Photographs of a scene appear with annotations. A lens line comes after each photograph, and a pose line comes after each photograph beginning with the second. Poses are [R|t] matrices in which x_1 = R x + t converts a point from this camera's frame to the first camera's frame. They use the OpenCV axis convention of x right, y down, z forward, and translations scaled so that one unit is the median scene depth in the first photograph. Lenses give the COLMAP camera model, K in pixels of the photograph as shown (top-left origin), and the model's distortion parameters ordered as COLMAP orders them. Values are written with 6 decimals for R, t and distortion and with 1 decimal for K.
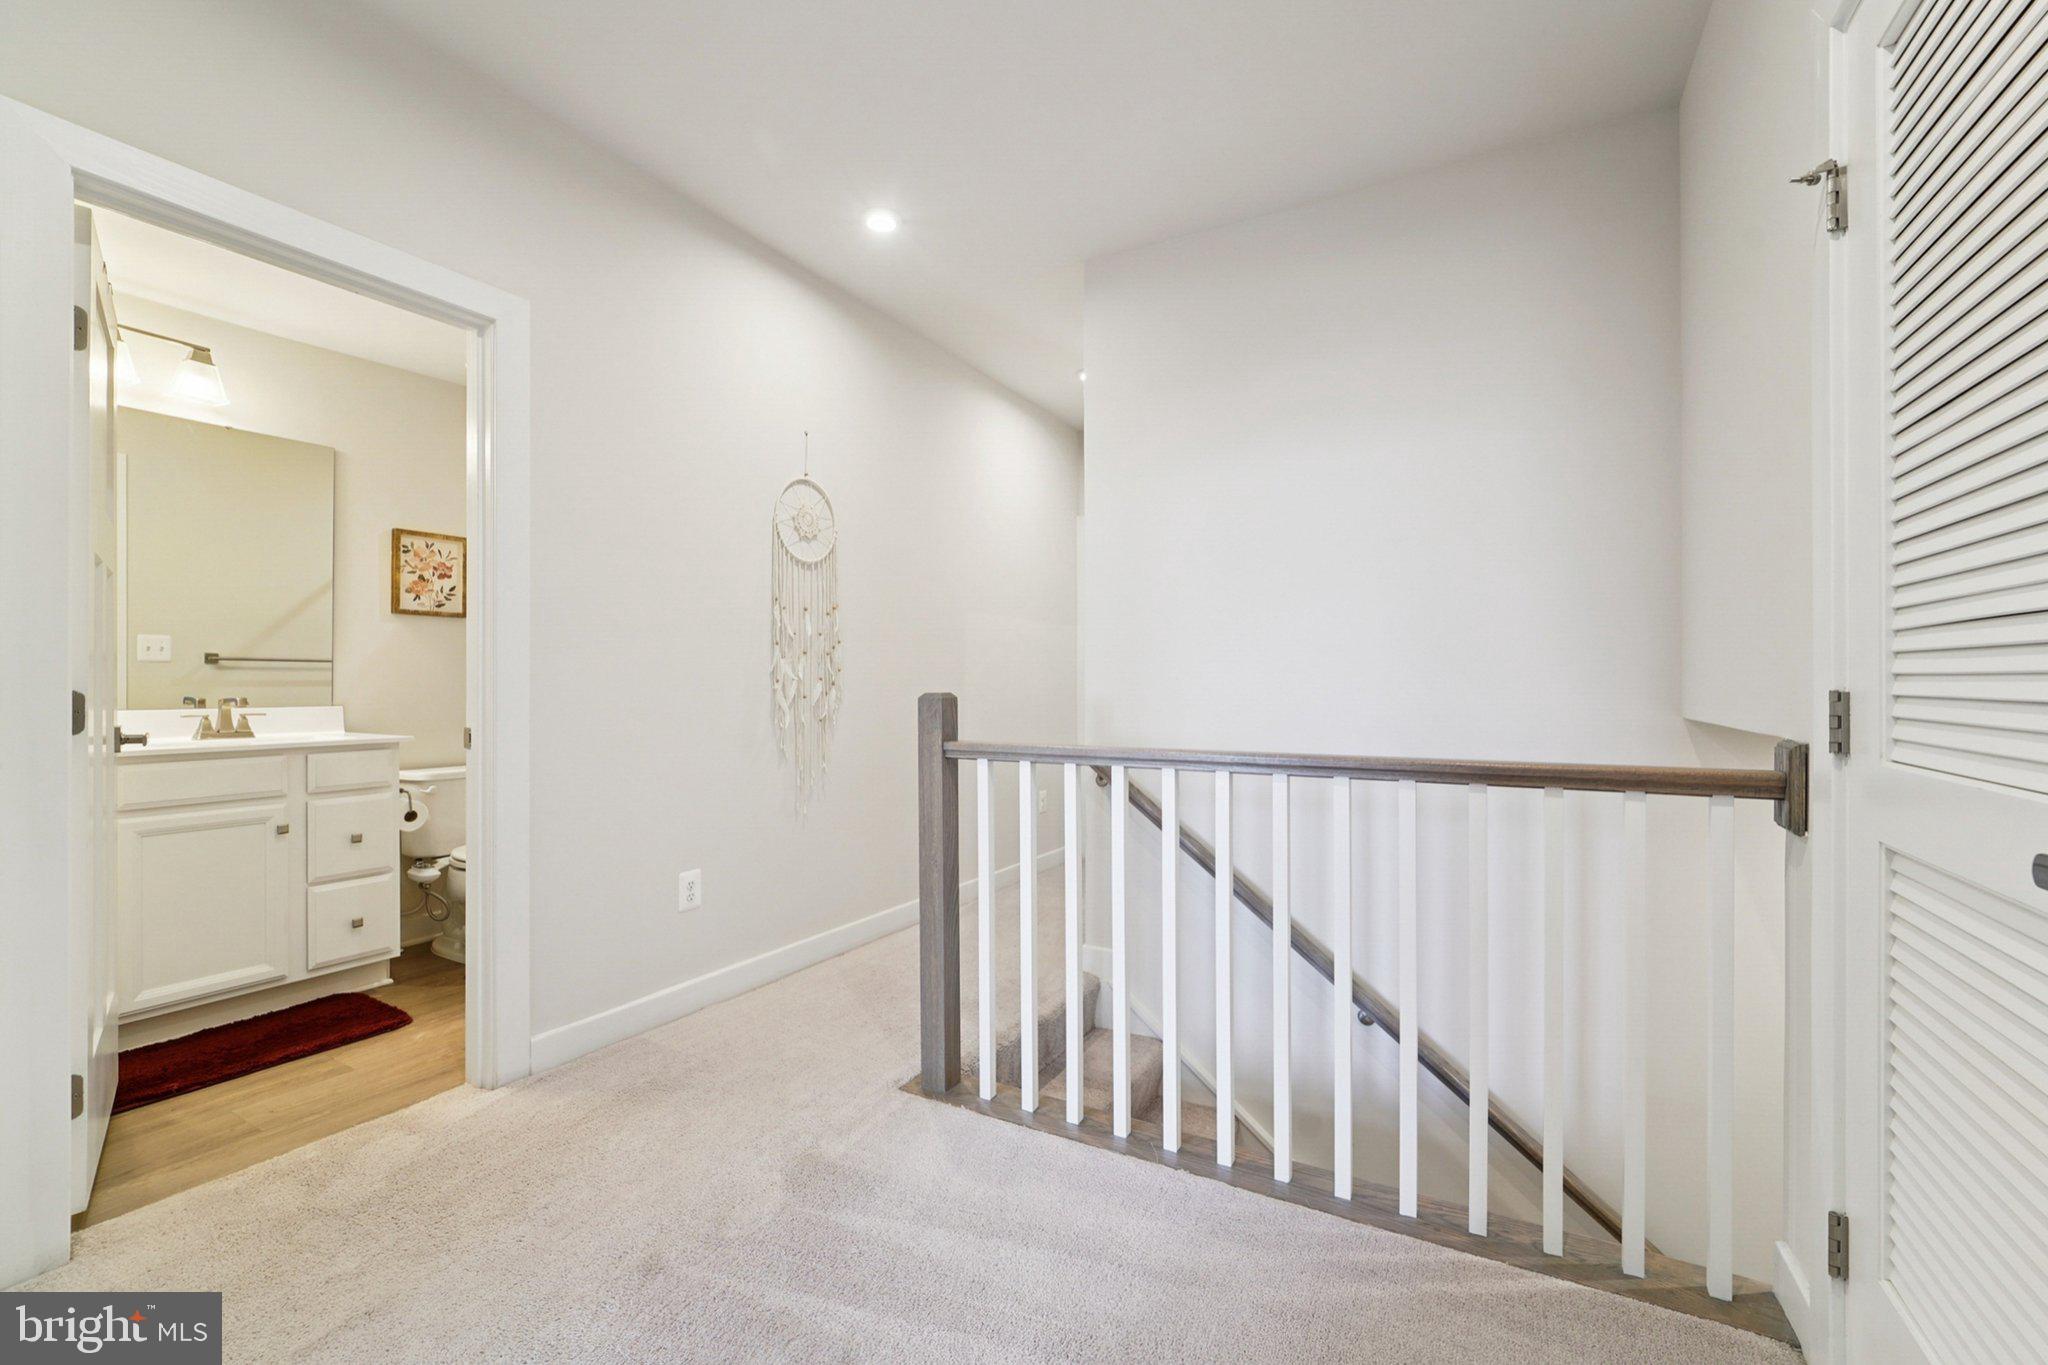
lens RADIAL K [[863.5, 0, 1024.0], [0, 863.5, 682.5], [0, 0, 1]] dist [-0.004103, -0.000086]
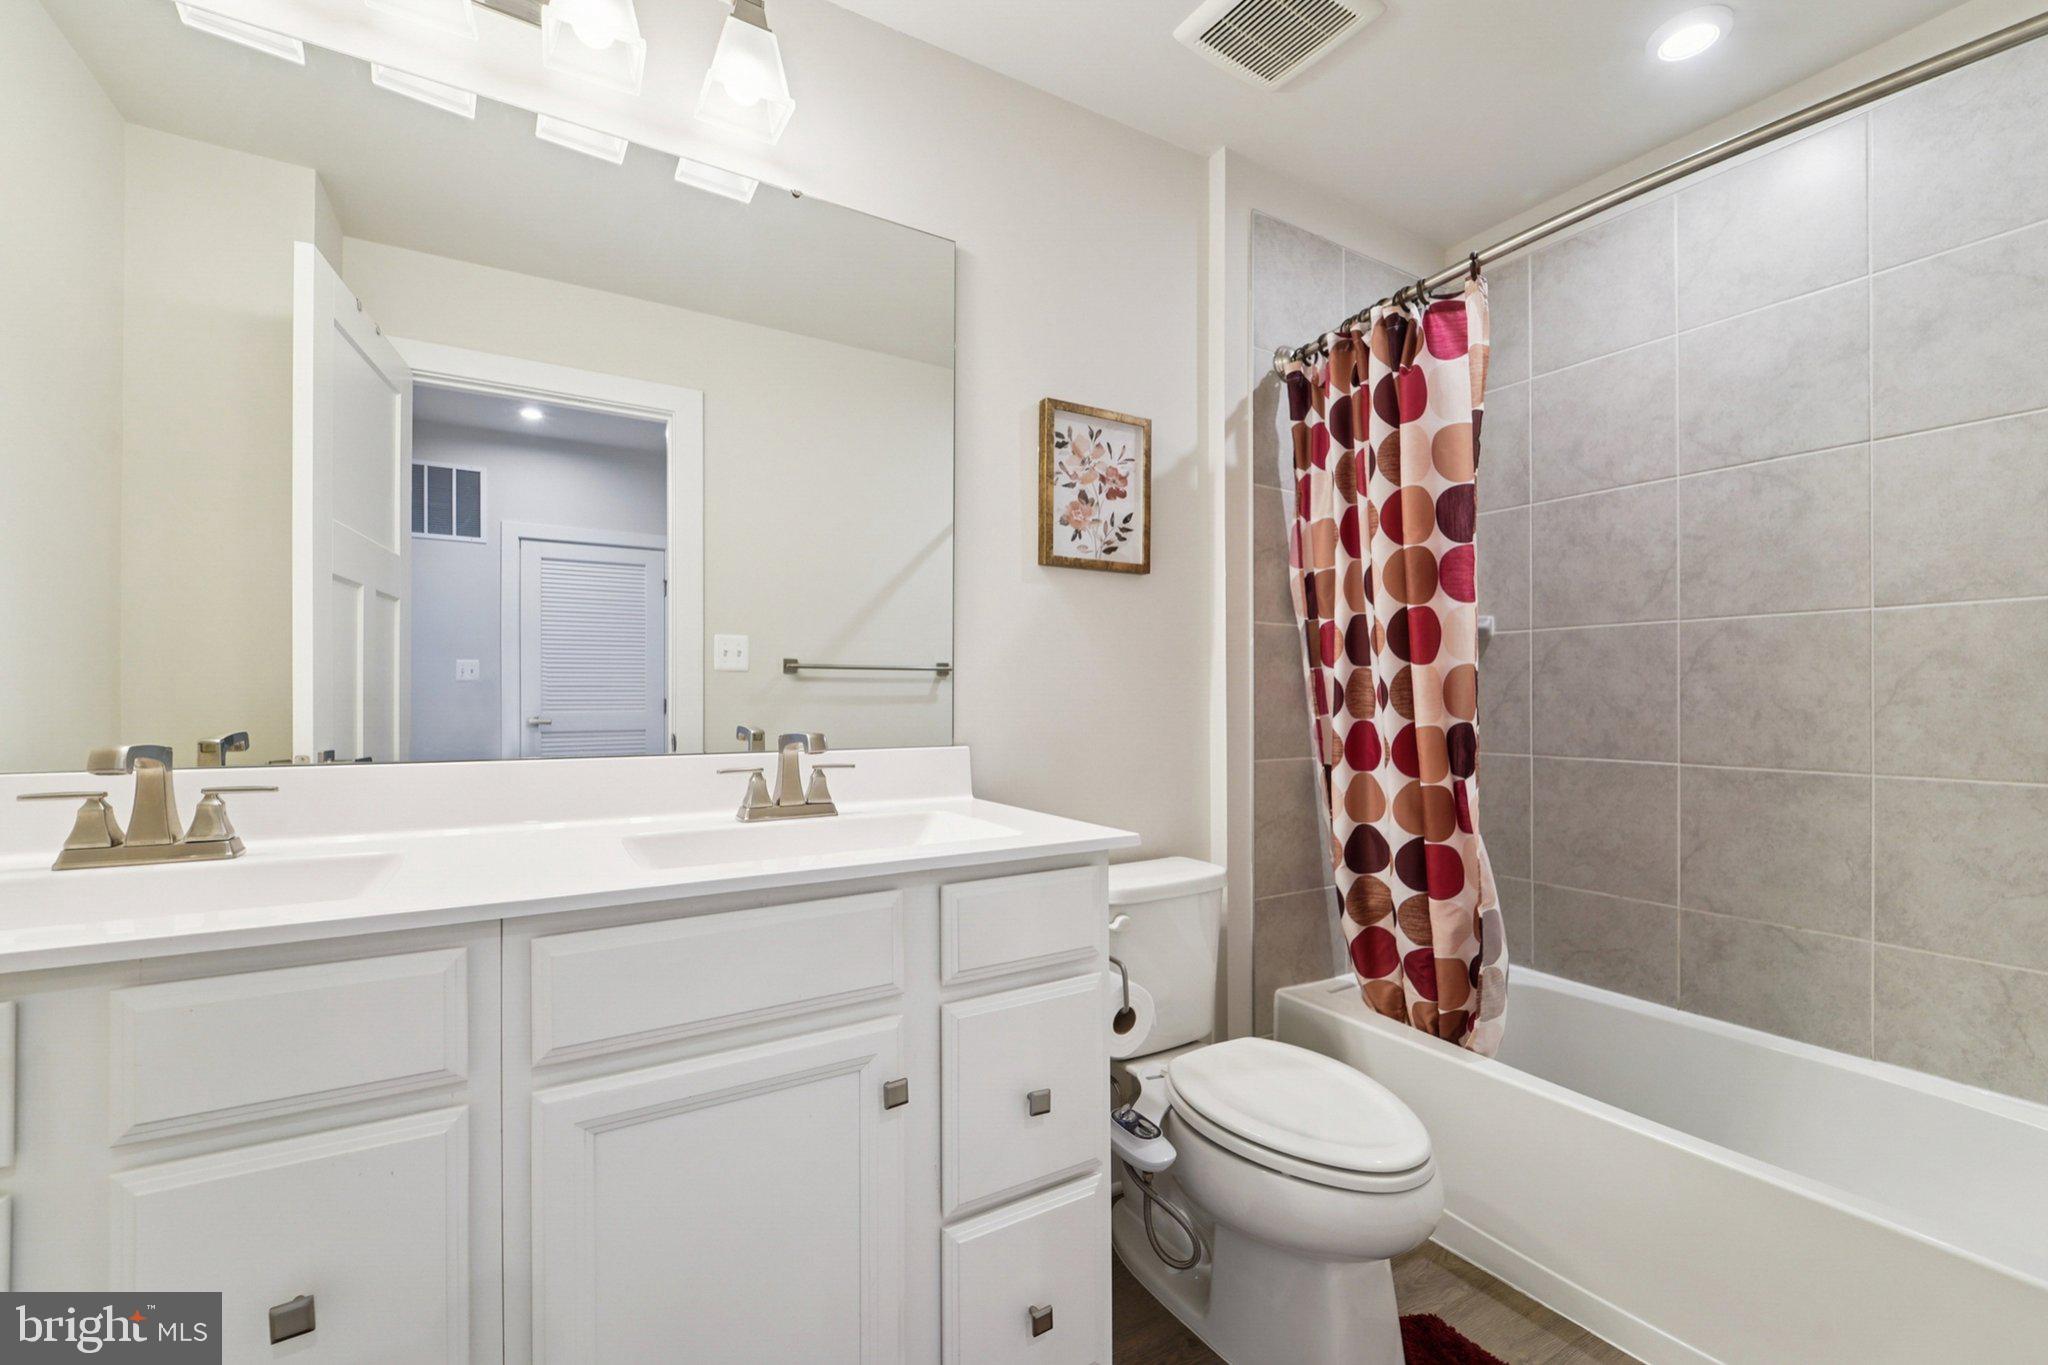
lens RADIAL K [[863.5, 0, 1024.0], [0, 863.5, 682.5], [0, 0, 1]] dist [-0.004103, -0.000086]
pose [[0.869840, -0.013052, -0.493161, -0.481666], [0.004989, 0.999832, -0.017663, -0.000481], [0.493309, 0.012904, 0.869759, 0.538742]]
